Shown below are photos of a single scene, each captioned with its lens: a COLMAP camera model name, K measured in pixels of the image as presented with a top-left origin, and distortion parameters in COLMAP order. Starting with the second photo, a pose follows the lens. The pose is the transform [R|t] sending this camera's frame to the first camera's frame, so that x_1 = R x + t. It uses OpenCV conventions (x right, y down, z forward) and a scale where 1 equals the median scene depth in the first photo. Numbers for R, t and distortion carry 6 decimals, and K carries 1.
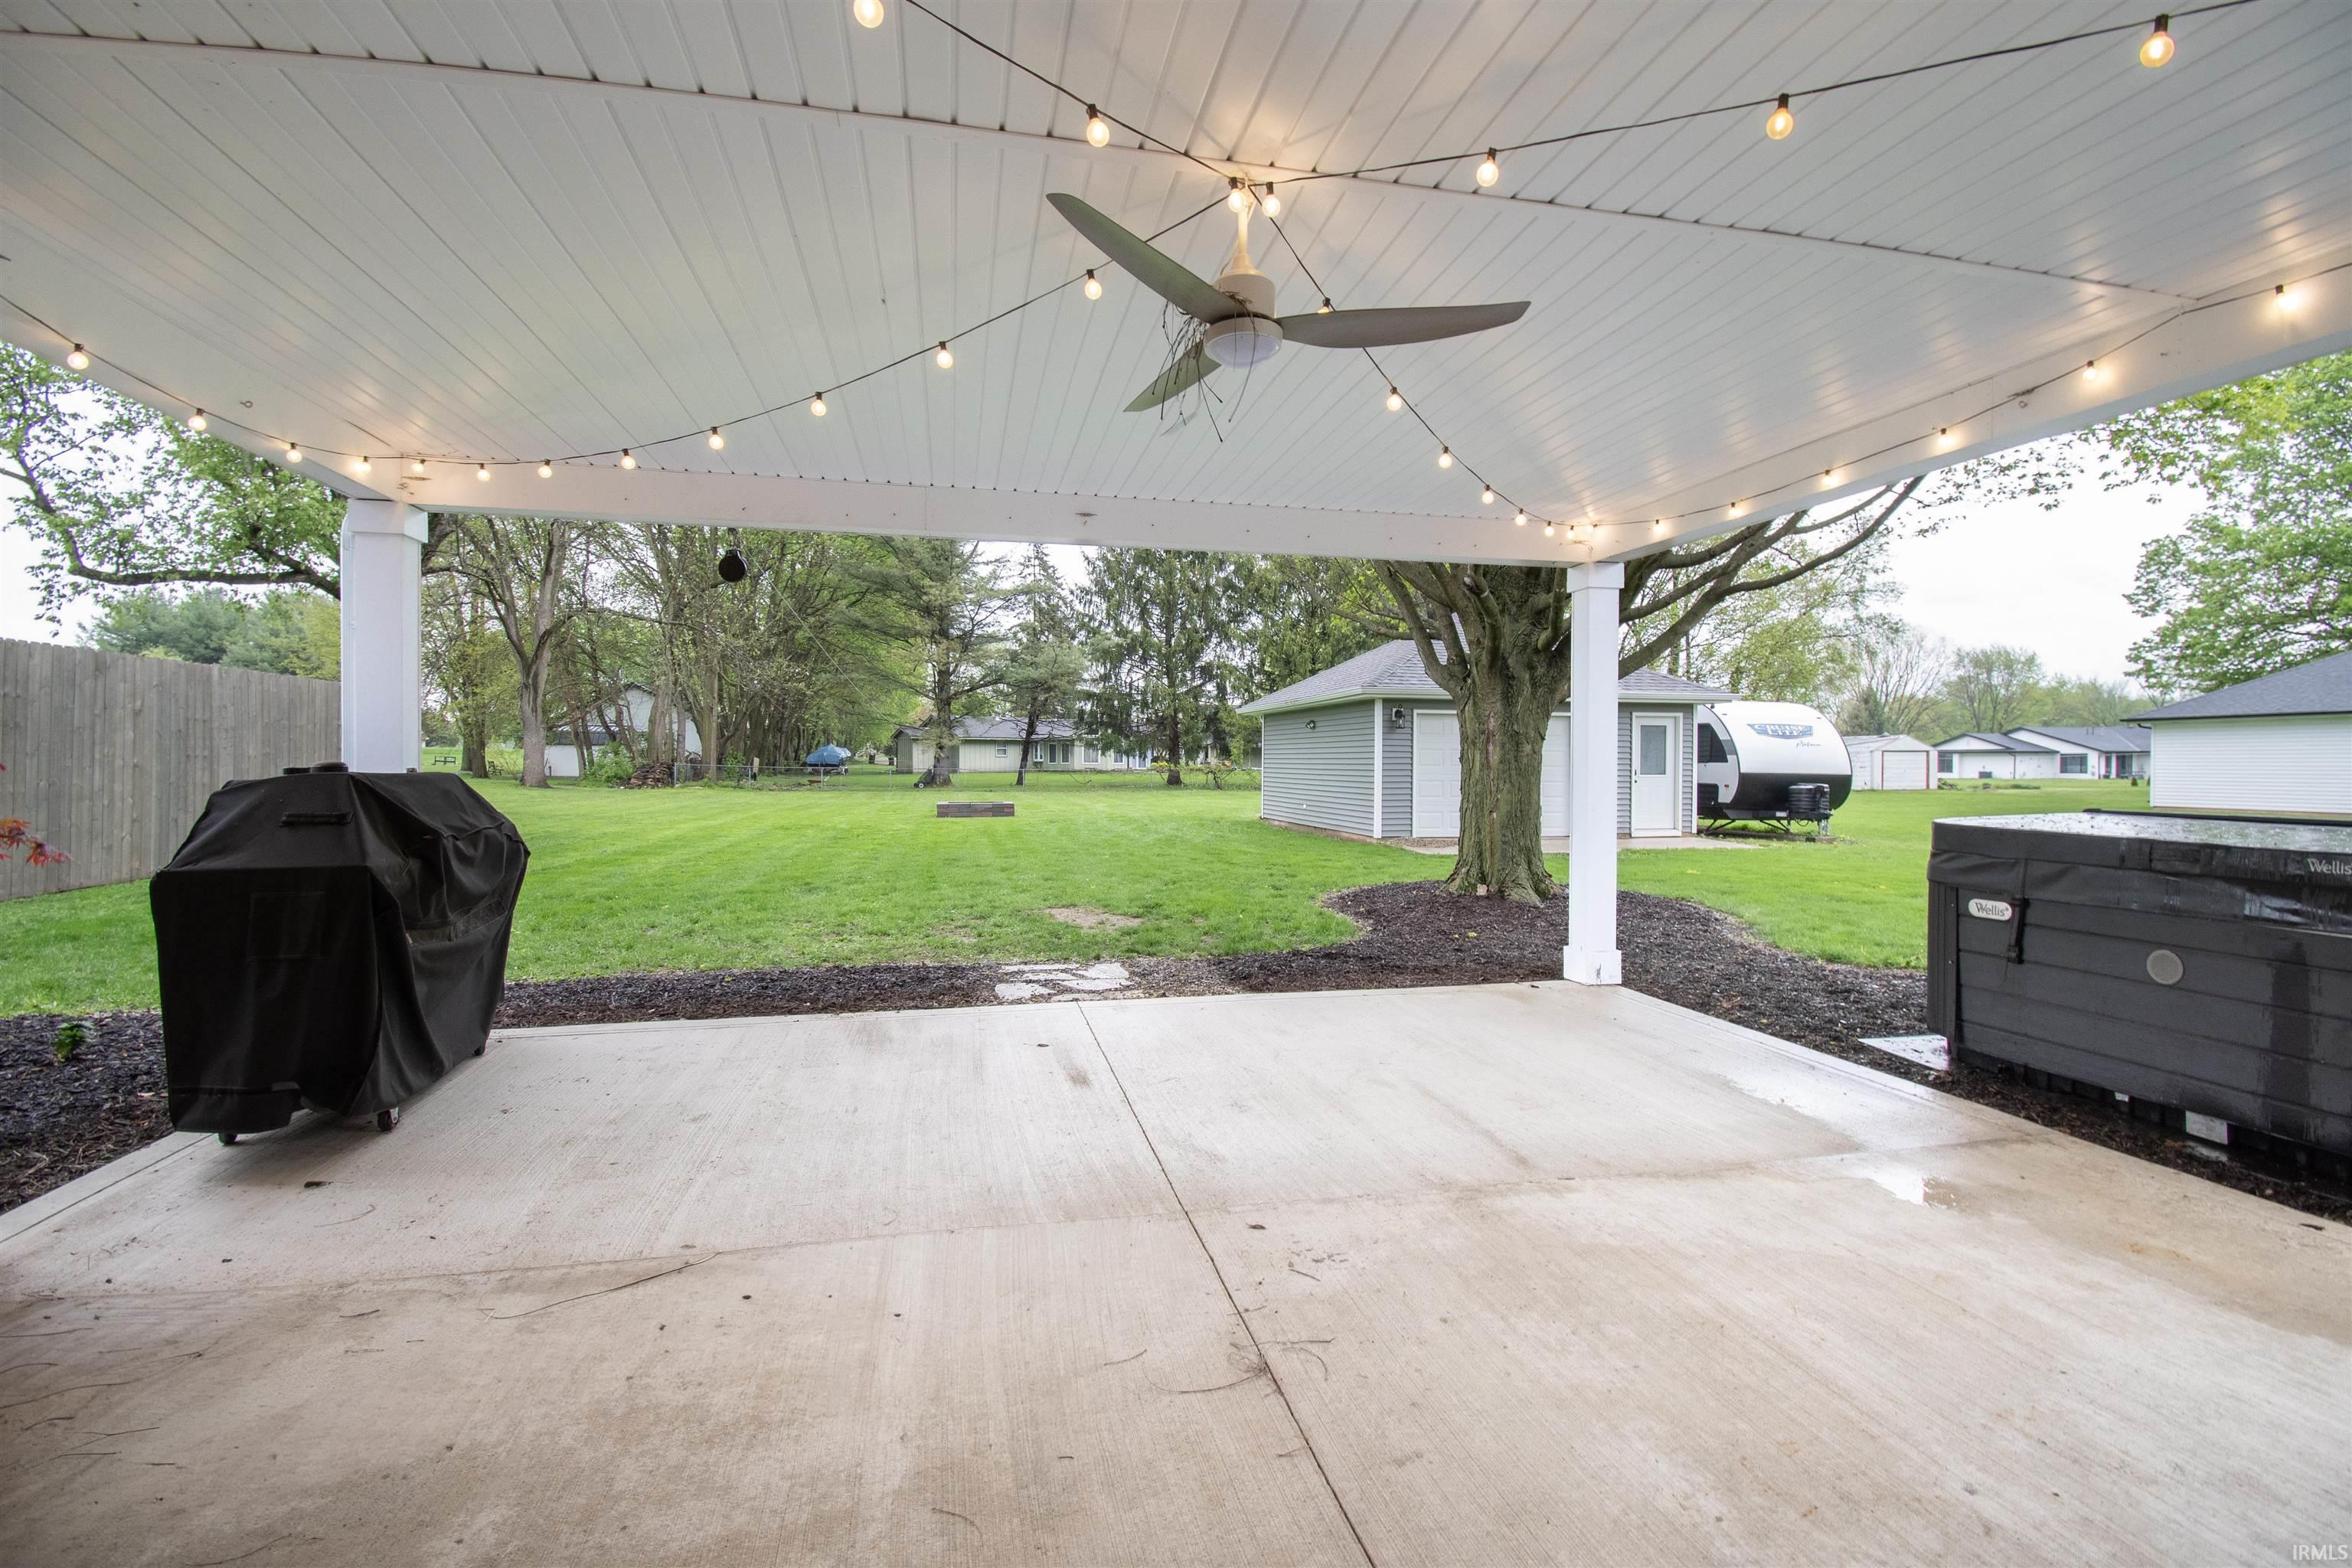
lens RADIAL K [[1035.6, 0, 1156.6], [0, 1035.6, 766.6], [0, 0, 1]] dist [0.005462, -0.003643]
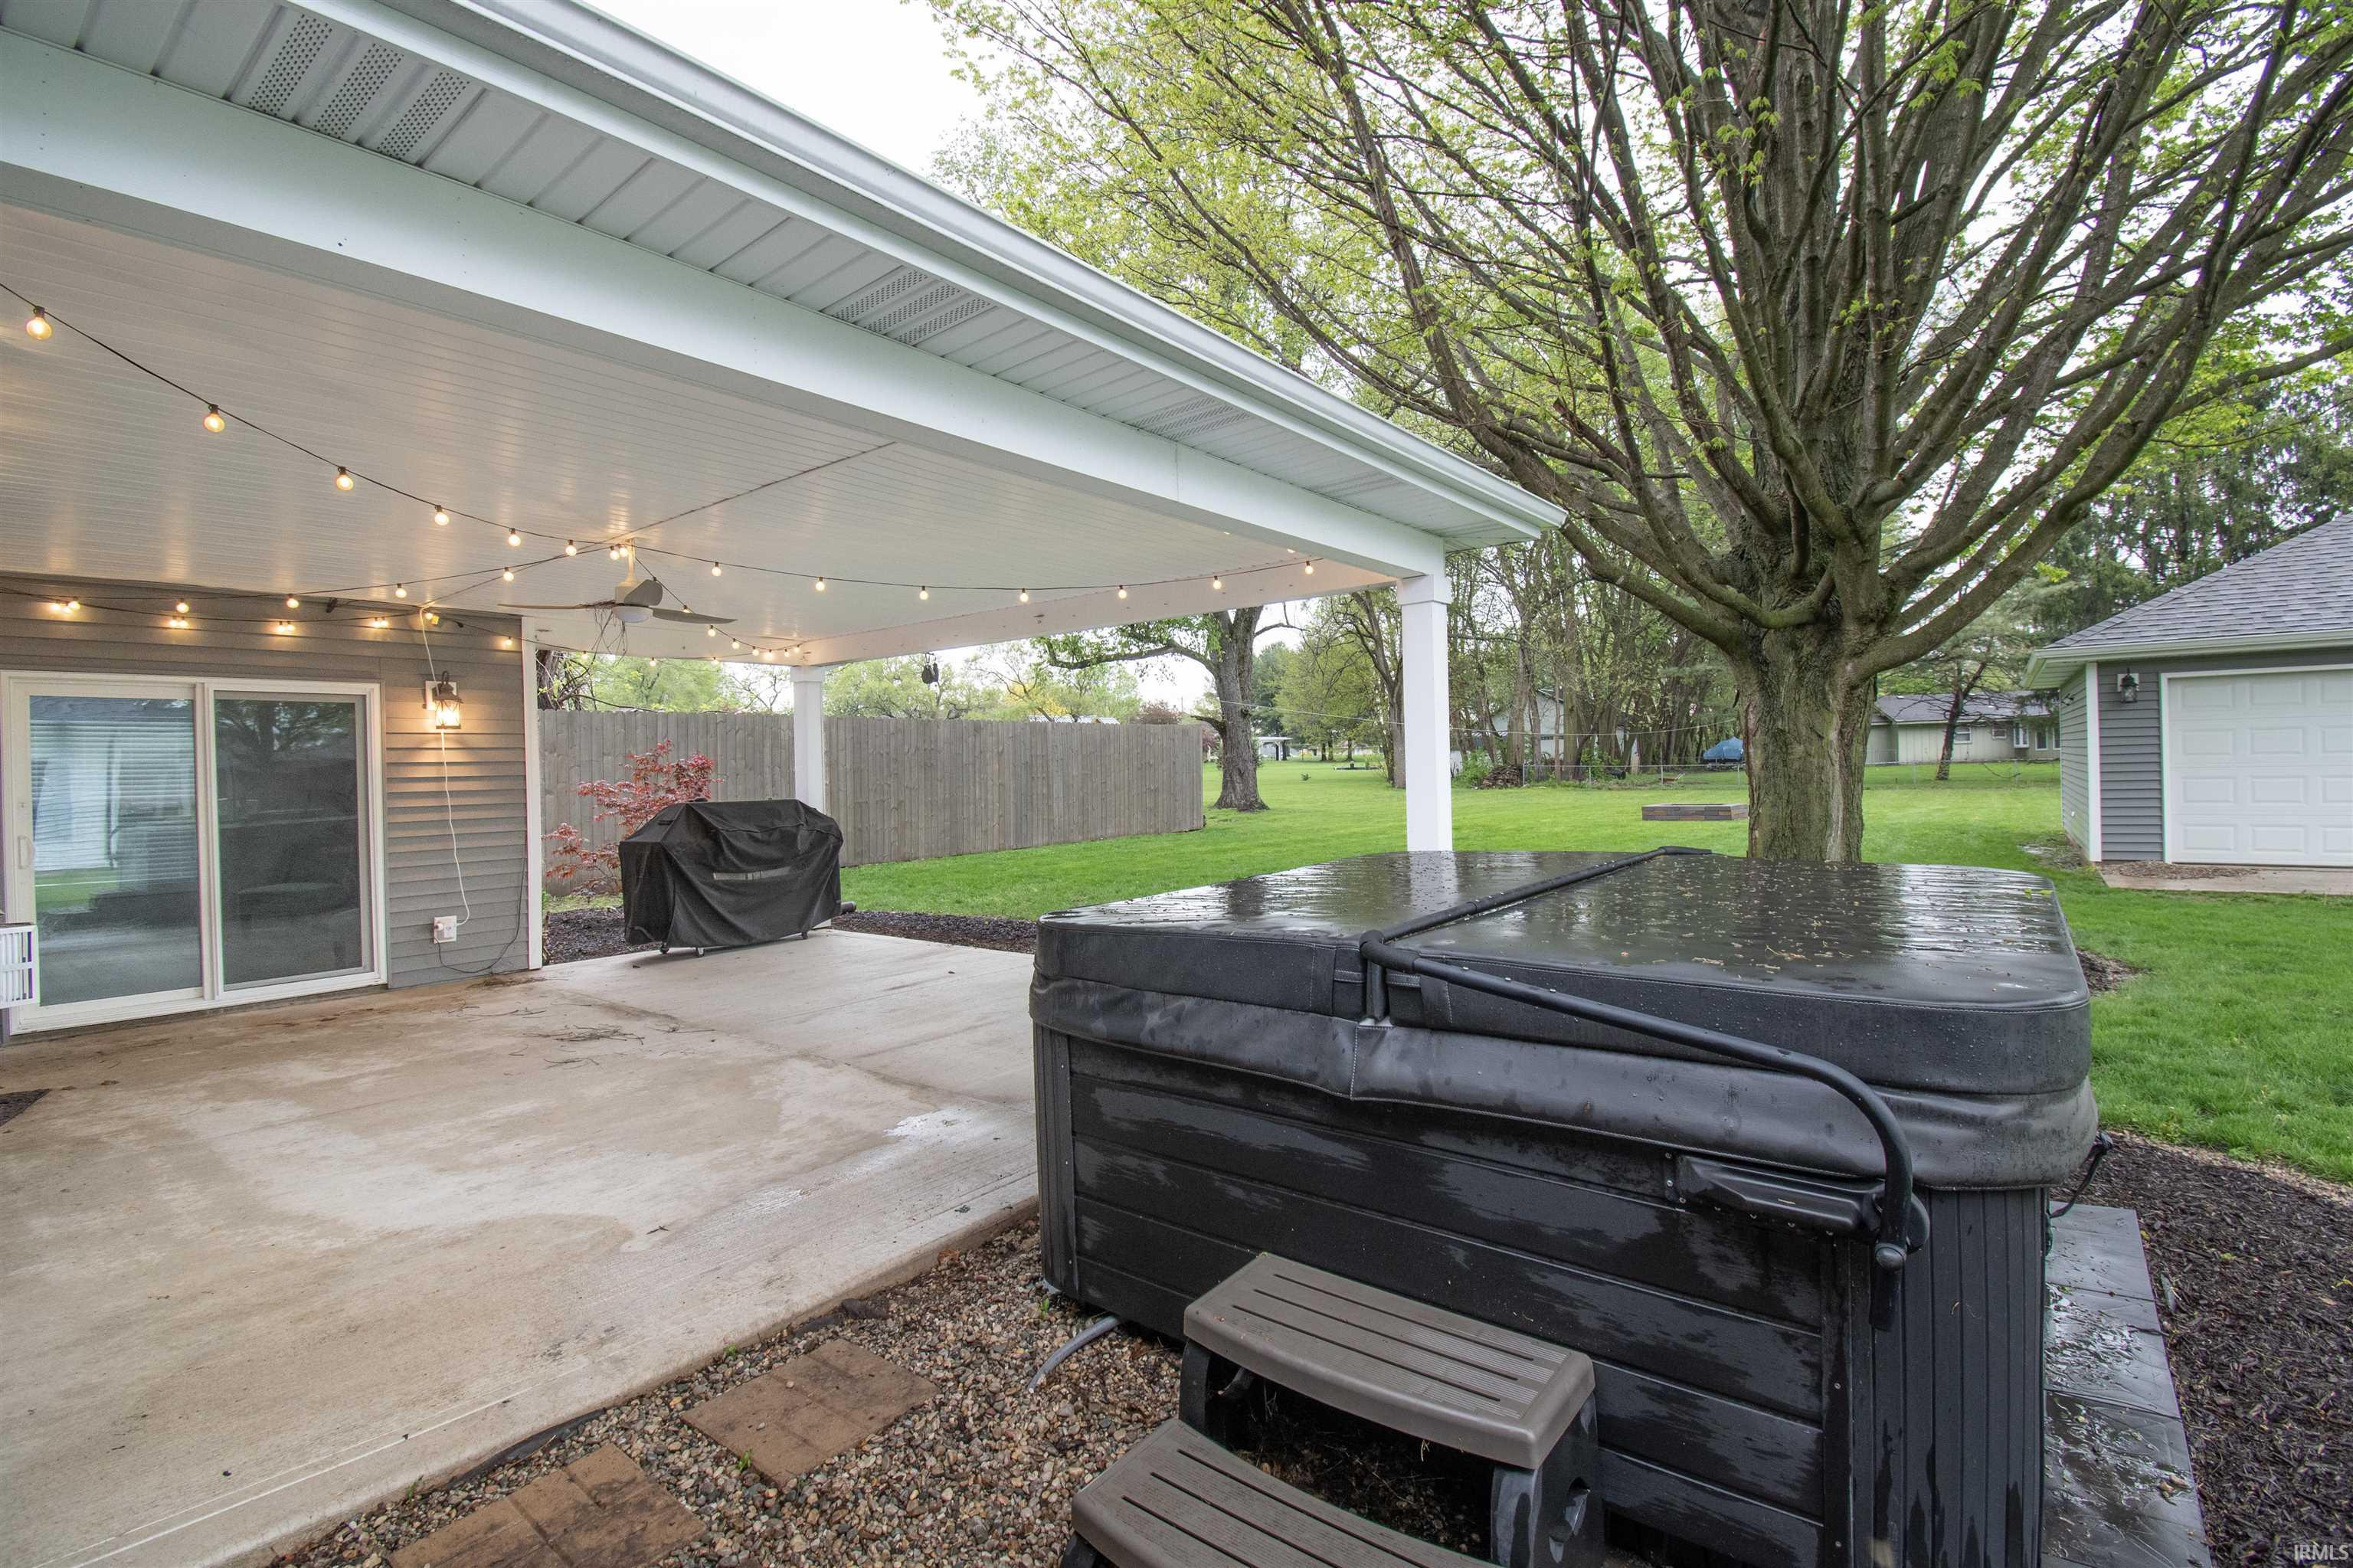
lens RADIAL K [[1036.1, 0, 1169.1], [0, 1036.1, 778.9], [0, 0, 1]] dist [0.005462, -0.003643]
pose [[0.638936, -0.012974, -0.769151, 0.336437], [0.025241, 0.999673, 0.004106, -0.005420], [0.768846, -0.022038, 0.639054, 0.065855]]
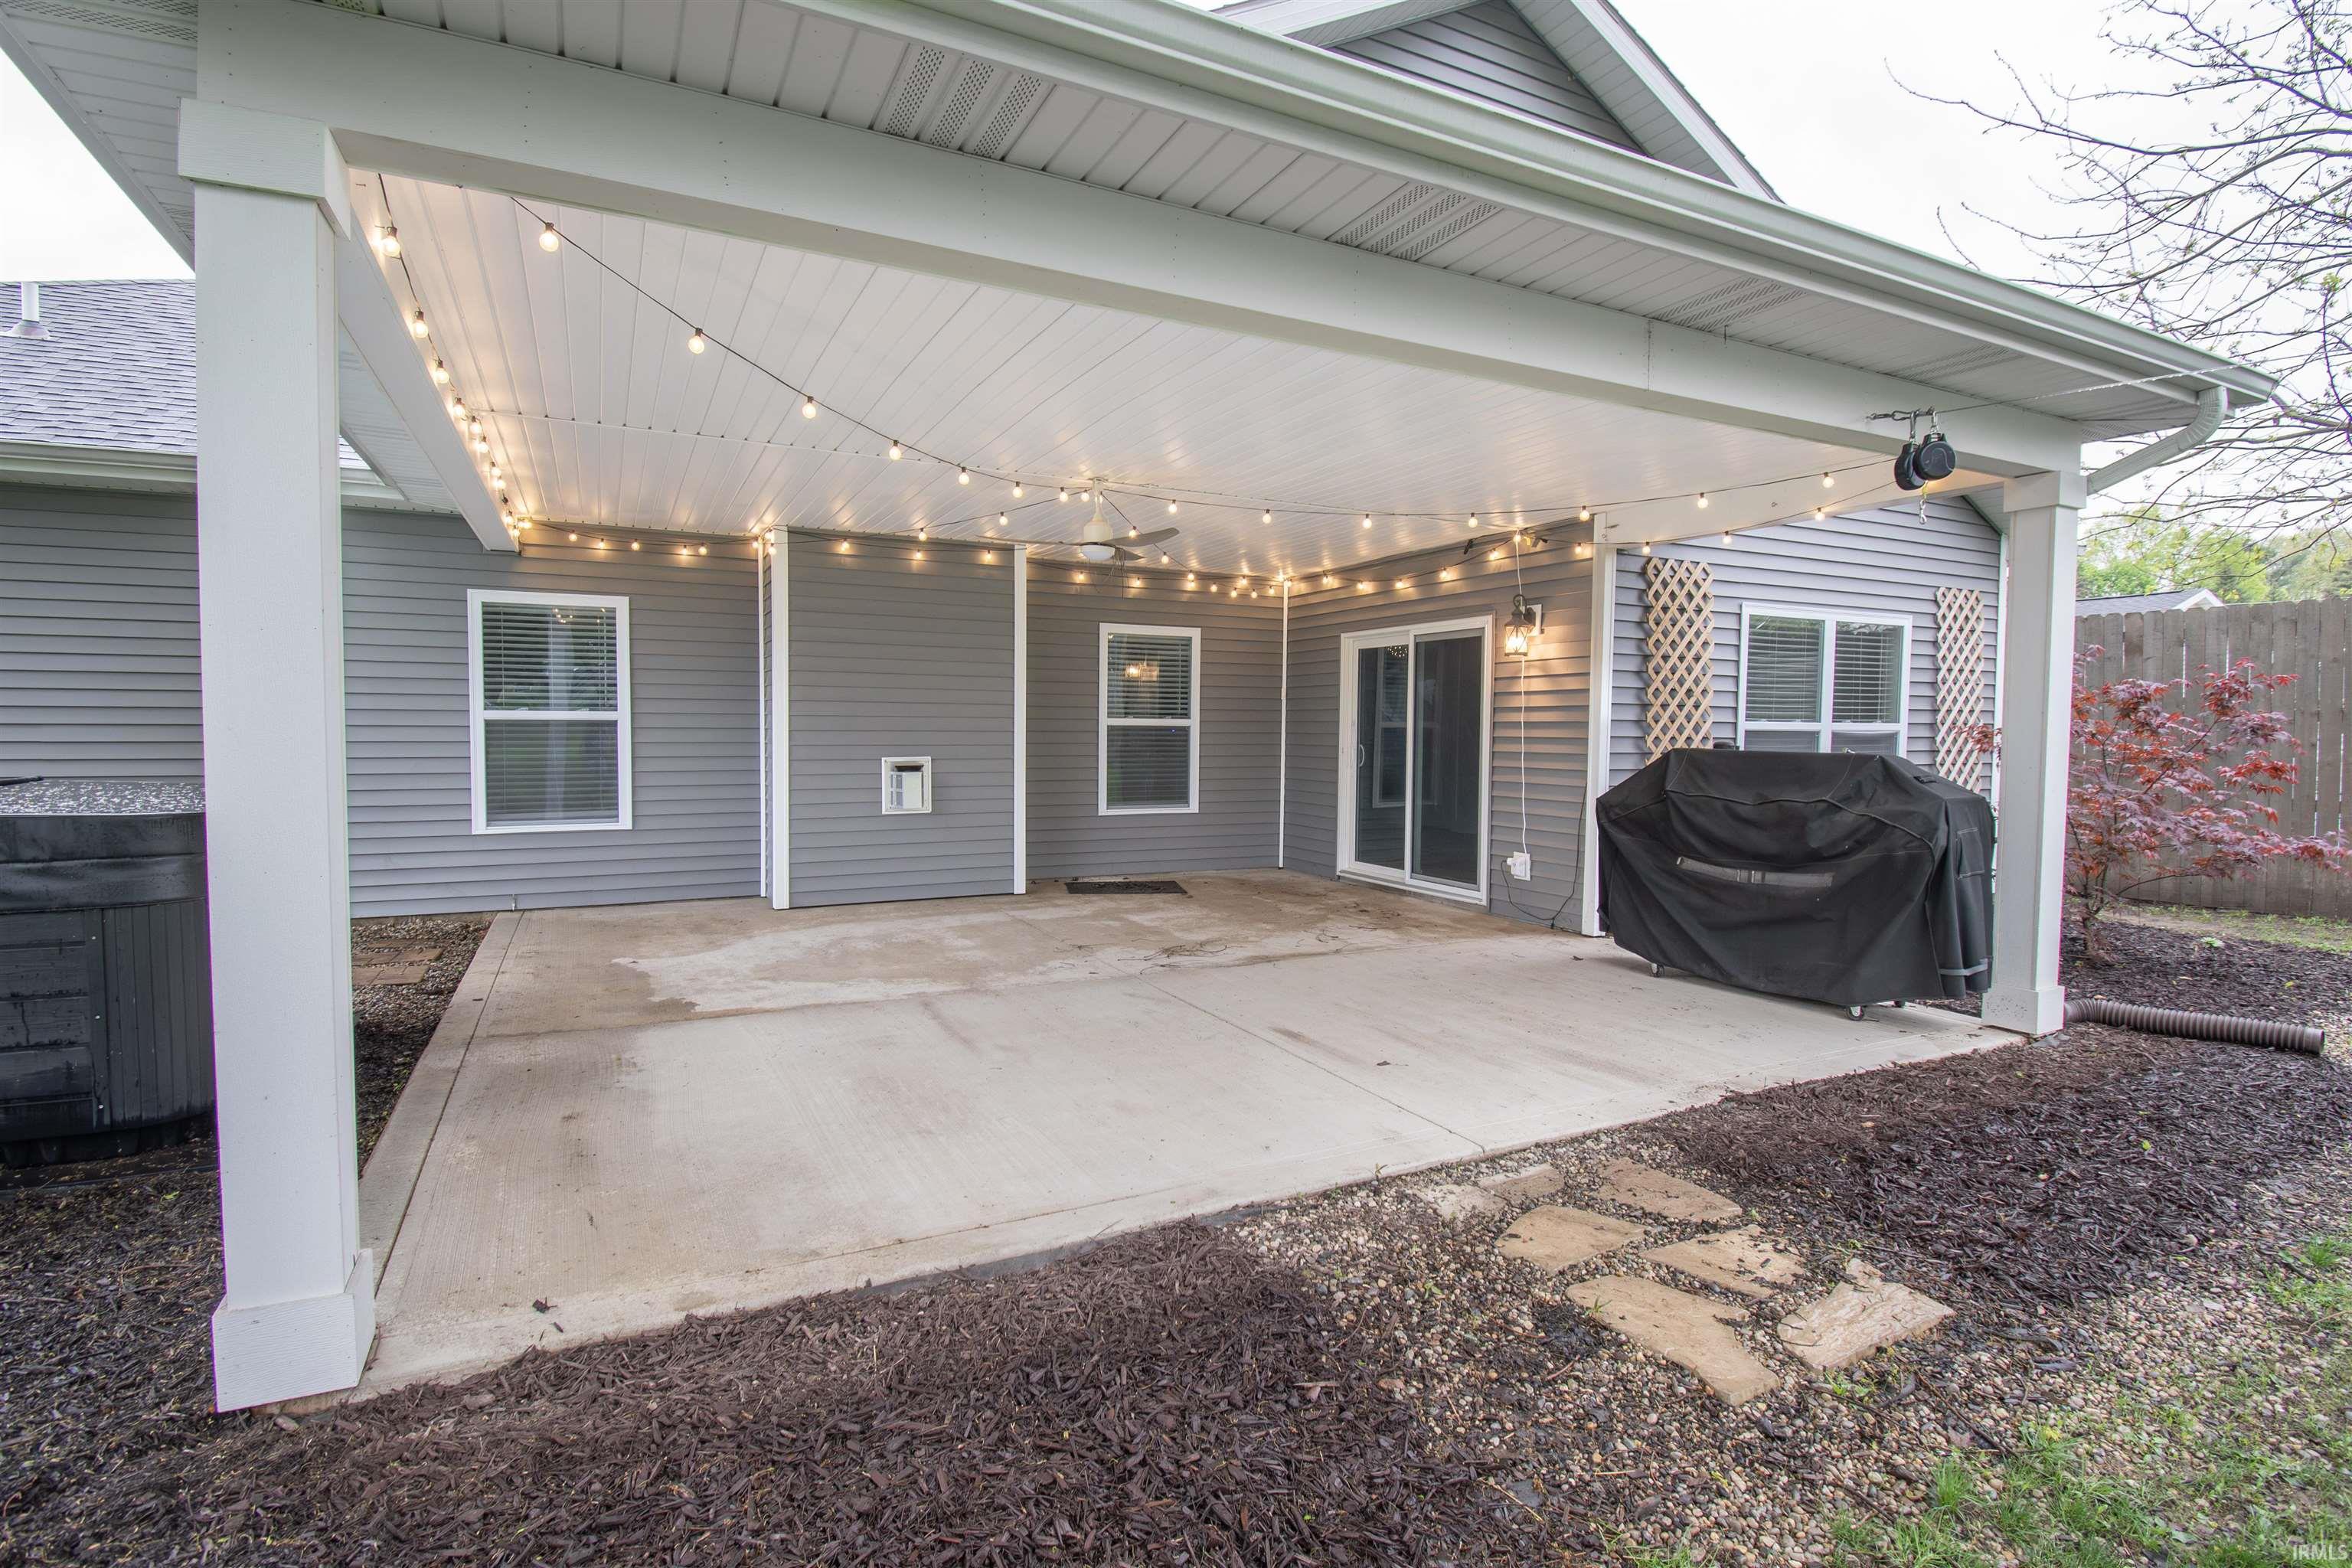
lens RADIAL K [[1137.8, 0, 1171.6], [0, 1137.8, 786.2], [0, 0, 1]] dist [0.006184, 0.000230]
pose [[-0.964316, 0.001306, -0.264750, 0.081701], [-0.014162, 0.998302, 0.056508, -0.004042], [0.264374, 0.058241, -0.962660, 0.481787]]
